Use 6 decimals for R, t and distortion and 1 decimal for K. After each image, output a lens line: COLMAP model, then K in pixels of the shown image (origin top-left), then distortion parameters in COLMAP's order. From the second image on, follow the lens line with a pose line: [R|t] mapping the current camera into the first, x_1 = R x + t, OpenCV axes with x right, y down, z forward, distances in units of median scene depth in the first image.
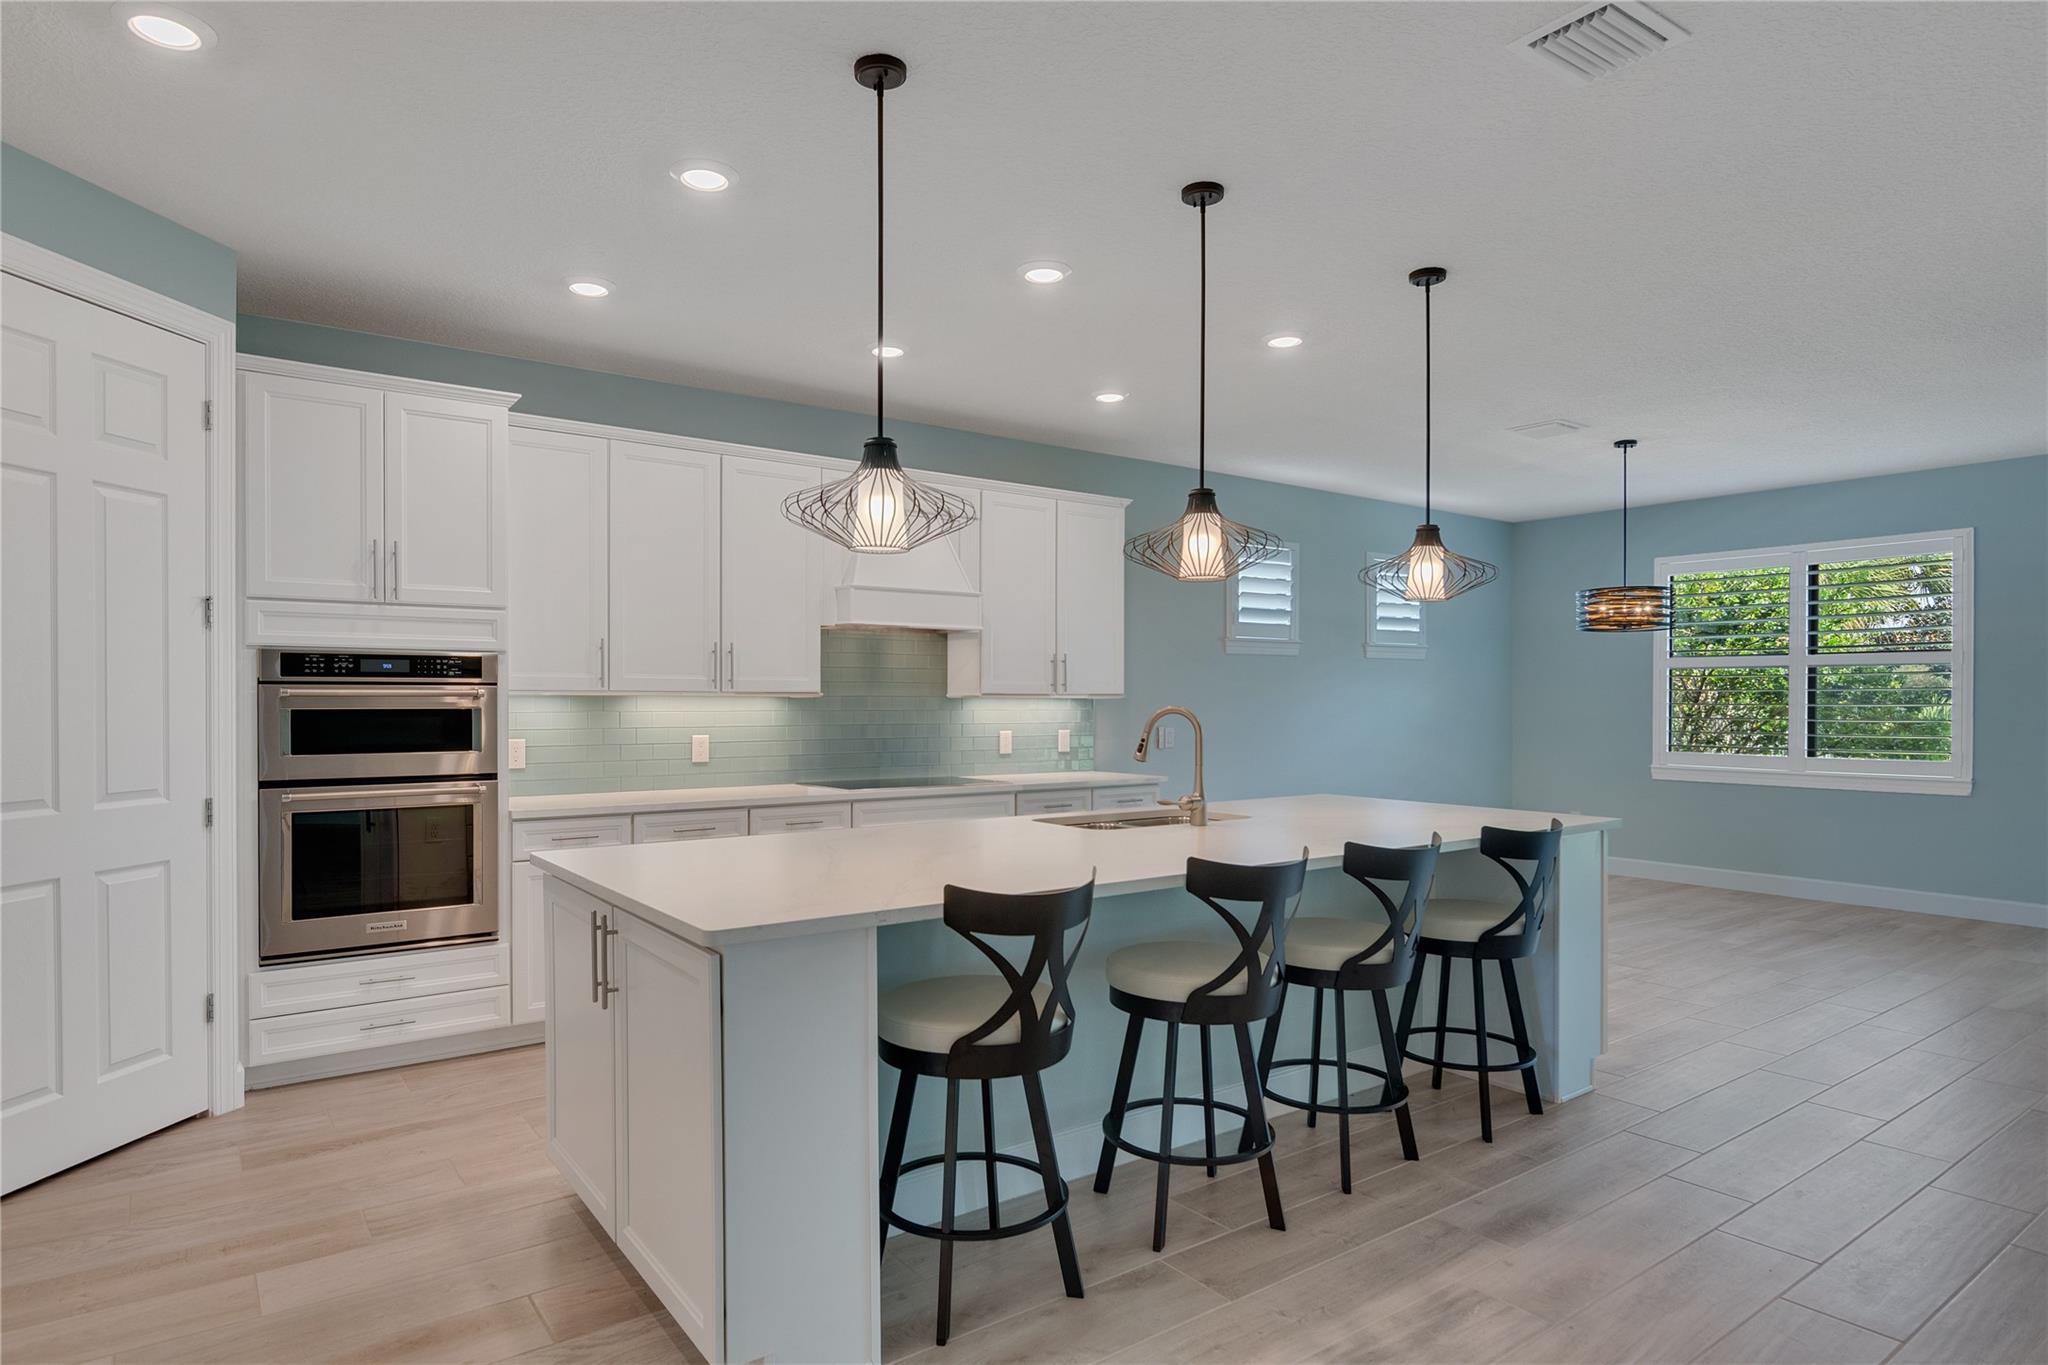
lens RADIAL K [[1145.8, 0, 999.9], [0, 1145.8, 710.0], [0, 0, 1]] dist [-0.012588, 0.000203]
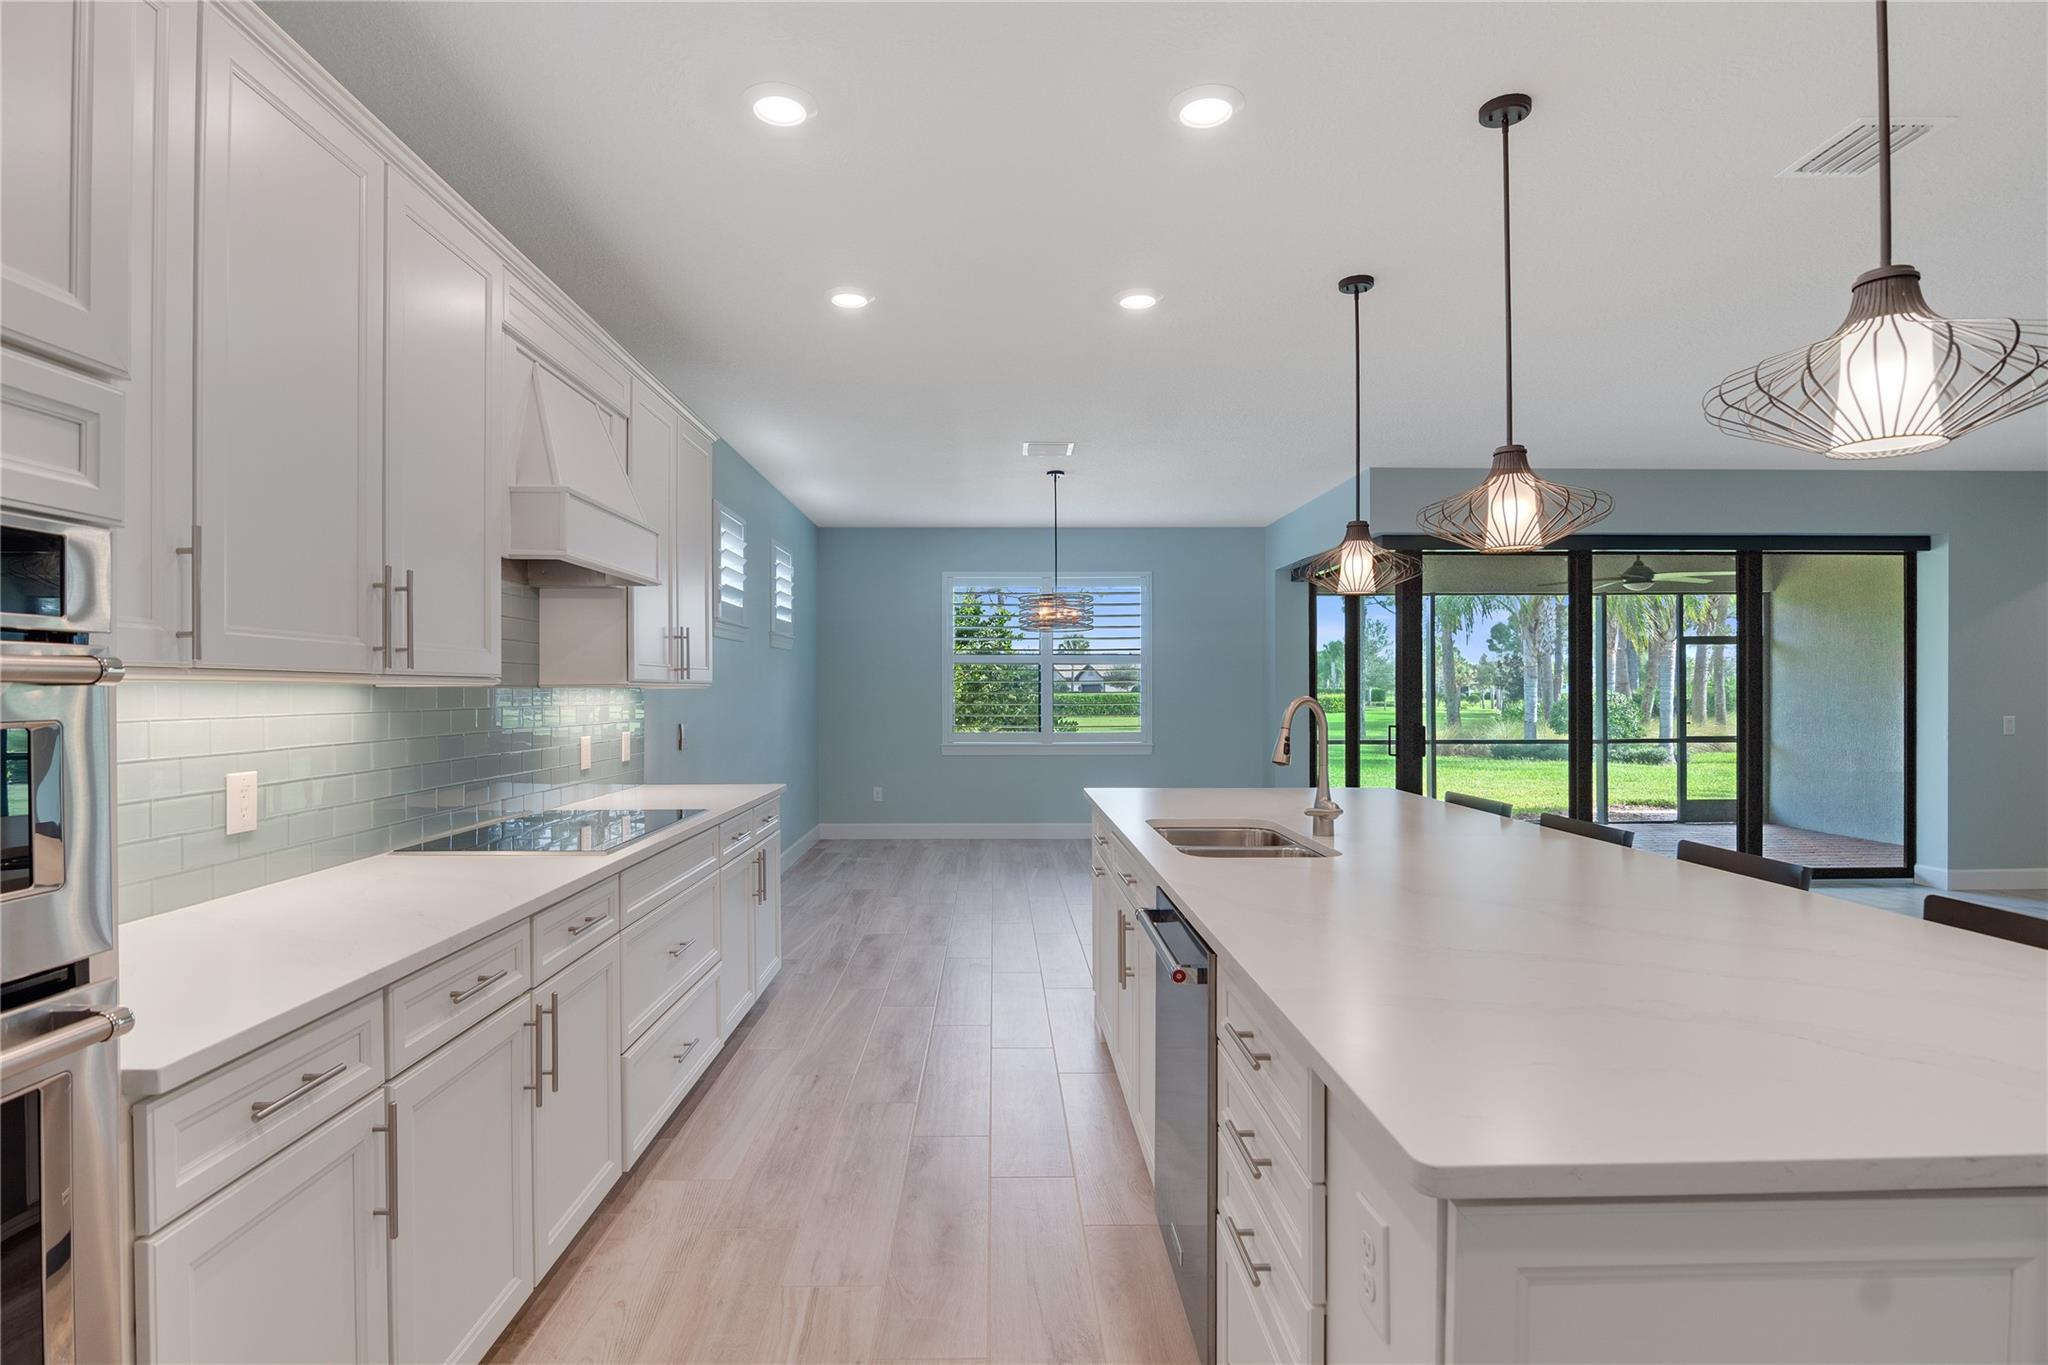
lens RADIAL K [[1011.1, 0, 1004.2], [0, 1011.1, 688.2], [0, 0, 1]] dist [-0.012804, -0.001360]
pose [[0.571805, -0.001152, 0.820389, -0.542862], [0.010029, 0.999934, -0.005586, -0.006664], [-0.820328, 0.011422, 0.571779, 0.705385]]
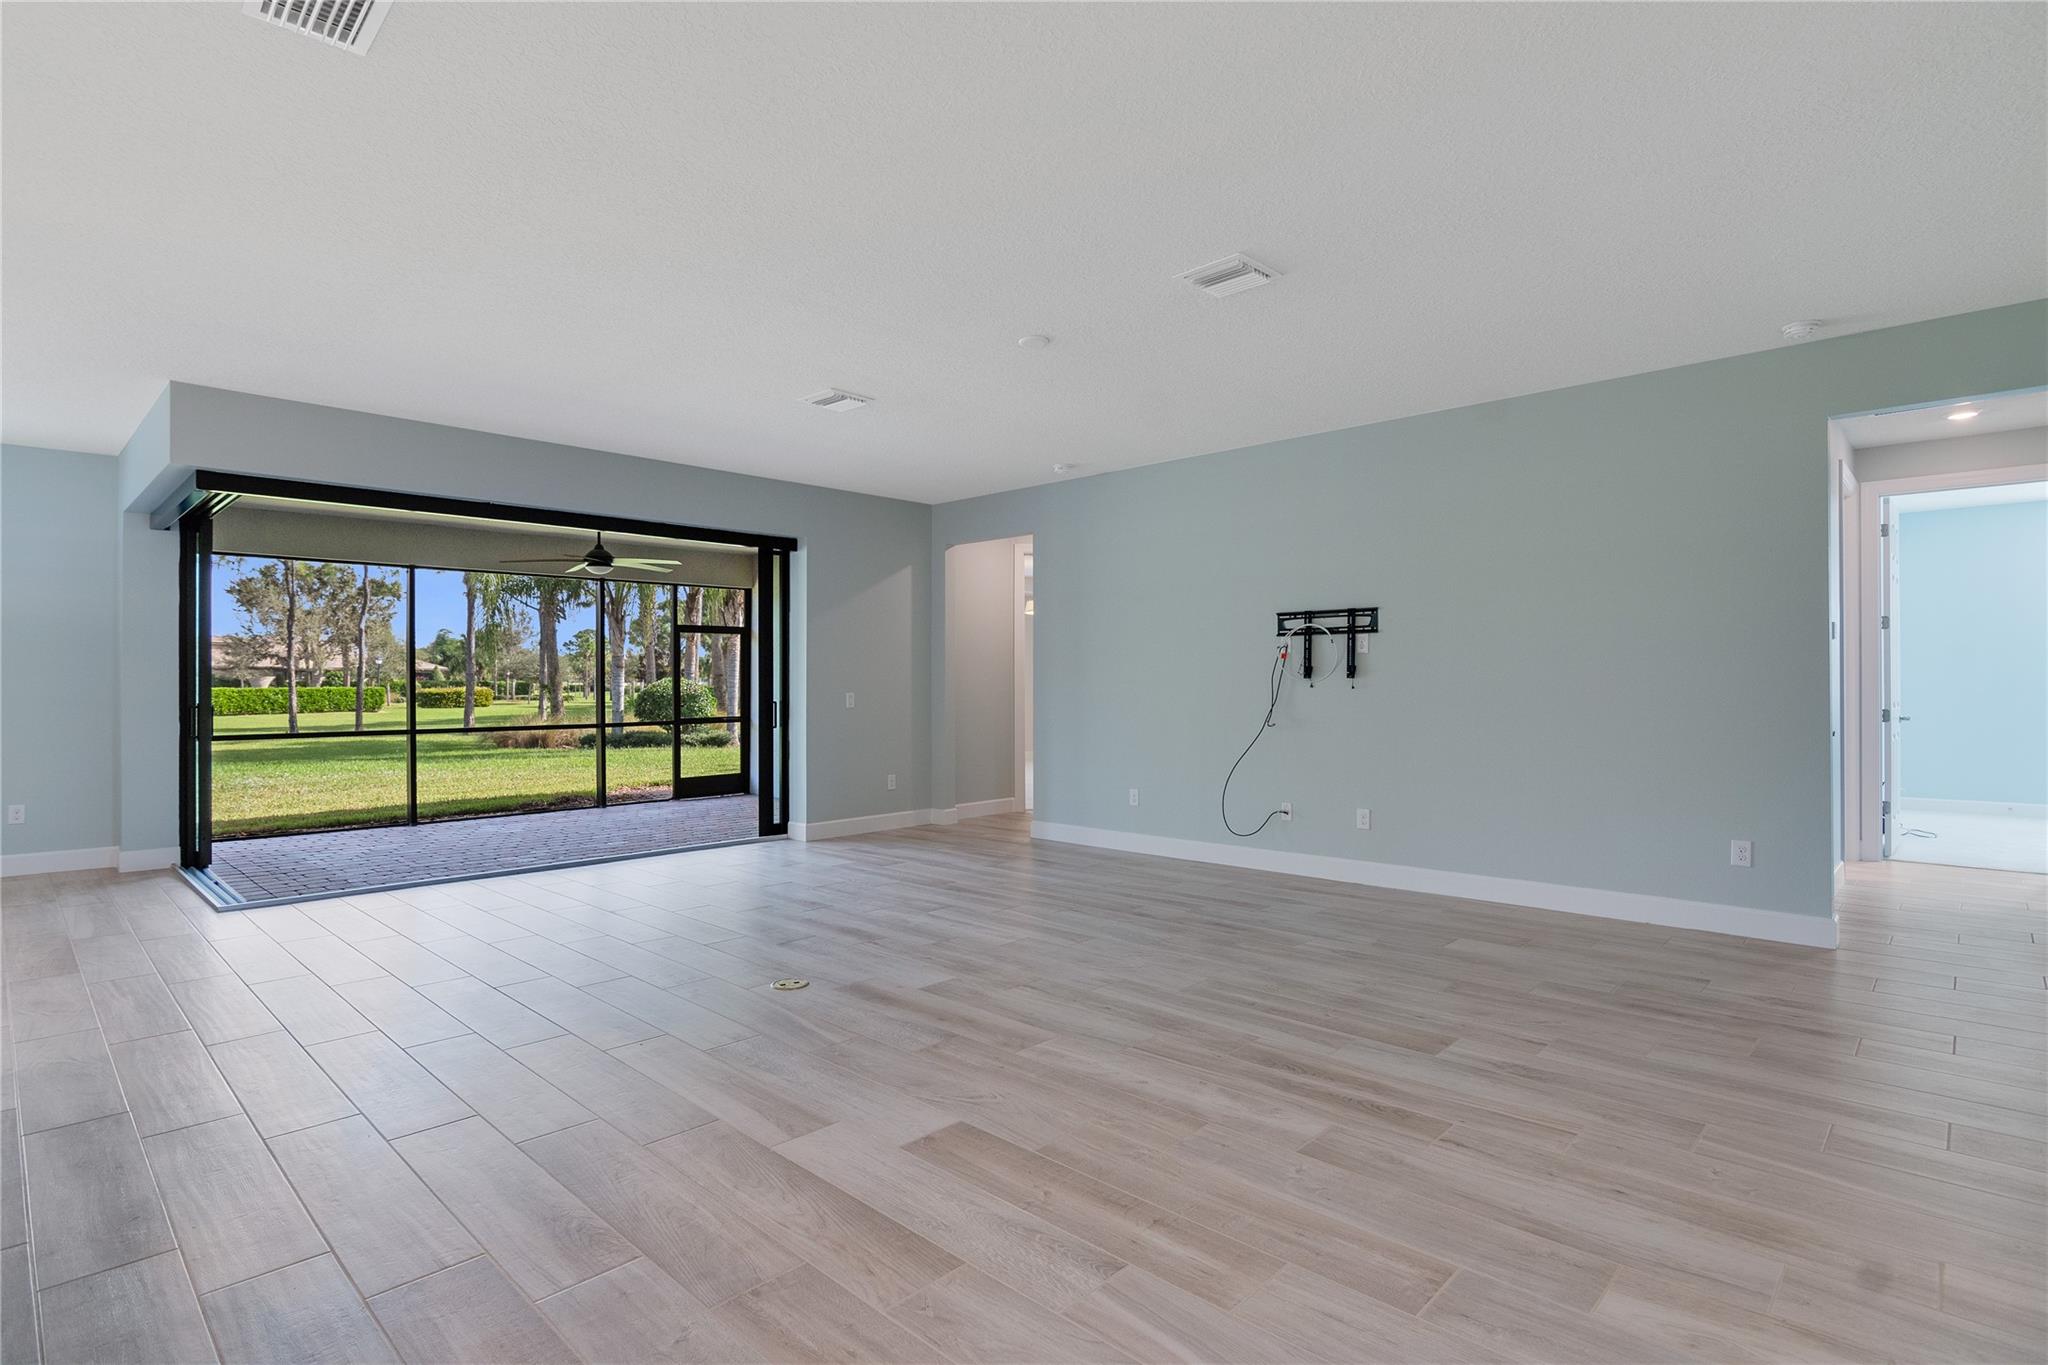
lens RADIAL K [[1011.1, 0, 1004.2], [0, 1011.1, 688.2], [0, 0, 1]] dist [-0.012804, -0.001360]
pose [[-0.175109, -0.007396, 0.984521, -0.293103], [0.012119, 0.999880, 0.009666, 0.021516], [-0.984474, 0.013624, -0.174998, 0.337967]]
